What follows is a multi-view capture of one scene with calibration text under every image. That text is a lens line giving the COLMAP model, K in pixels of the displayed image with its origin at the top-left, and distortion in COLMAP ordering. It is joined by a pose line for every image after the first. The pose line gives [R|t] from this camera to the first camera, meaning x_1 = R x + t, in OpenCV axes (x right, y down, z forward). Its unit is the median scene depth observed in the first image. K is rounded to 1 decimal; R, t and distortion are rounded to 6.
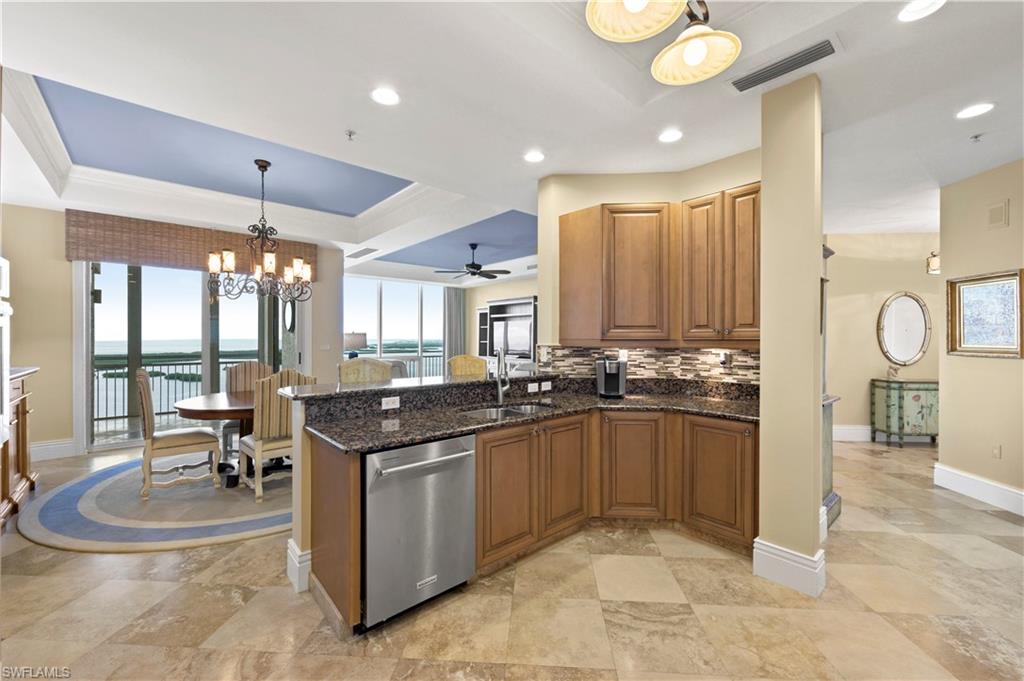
lens RADIAL K [[412.7, 0, 512.0], [0, 412.7, 340.5], [0, 0, 1]] dist [0.000031, 0.000147]
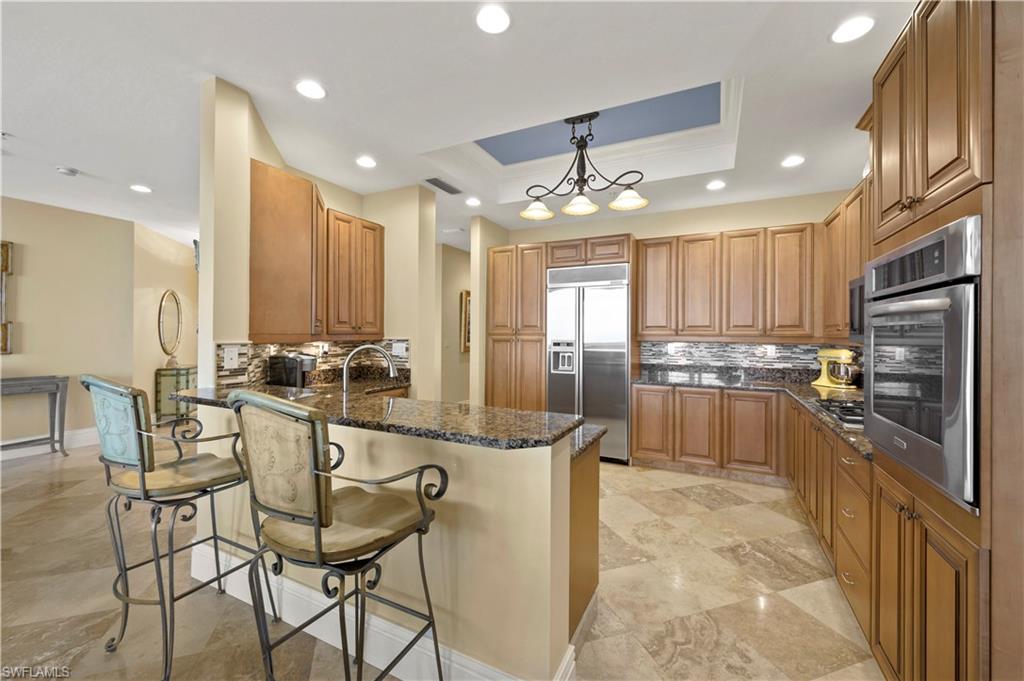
lens RADIAL K [[405.2, 0, 512.7], [0, 405.2, 337.0], [0, 0, 1]] dist [0.000149, 0.000003]
pose [[-0.376672, -0.012093, 0.926268, -0.725955], [-0.001674, 0.999922, 0.012374, -0.007135], [-0.926345, 0.003111, -0.376663, 0.886248]]
